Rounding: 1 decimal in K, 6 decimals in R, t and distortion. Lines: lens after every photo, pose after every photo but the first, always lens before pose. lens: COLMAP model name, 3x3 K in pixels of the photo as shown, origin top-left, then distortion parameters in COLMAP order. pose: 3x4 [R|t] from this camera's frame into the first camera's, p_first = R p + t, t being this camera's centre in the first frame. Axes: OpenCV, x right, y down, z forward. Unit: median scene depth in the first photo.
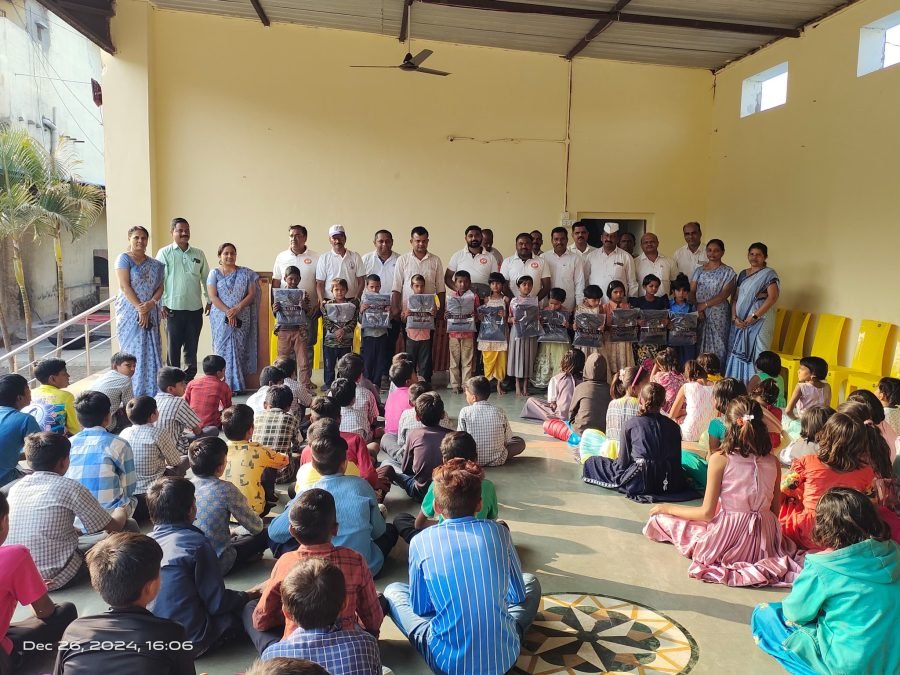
lens RADIAL K [[654.2, 0, 452.0], [0, 654.2, 334.5], [0, 0, 1]] dist [0.066172, -0.082712]
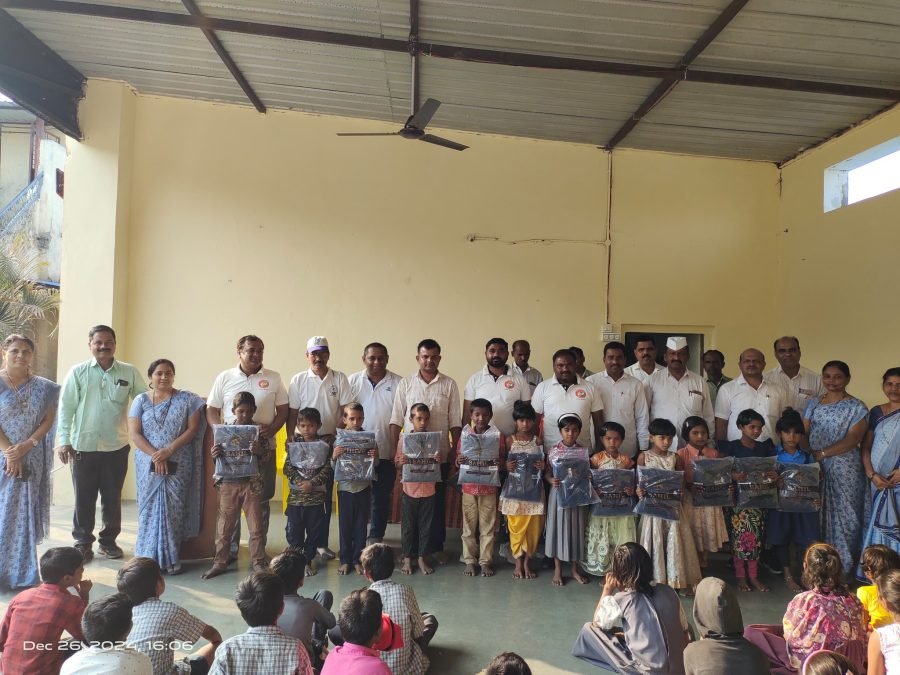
lens RADIAL K [[654.2, 0, 452.0], [0, 654.2, 334.5], [0, 0, 1]] dist [0.066172, -0.082712]
pose [[0.999153, 0.008284, -0.040296, 0.012543], [-0.014976, 0.985548, -0.168733, -0.044251], [0.038316, 0.169193, 0.984838, 0.266060]]
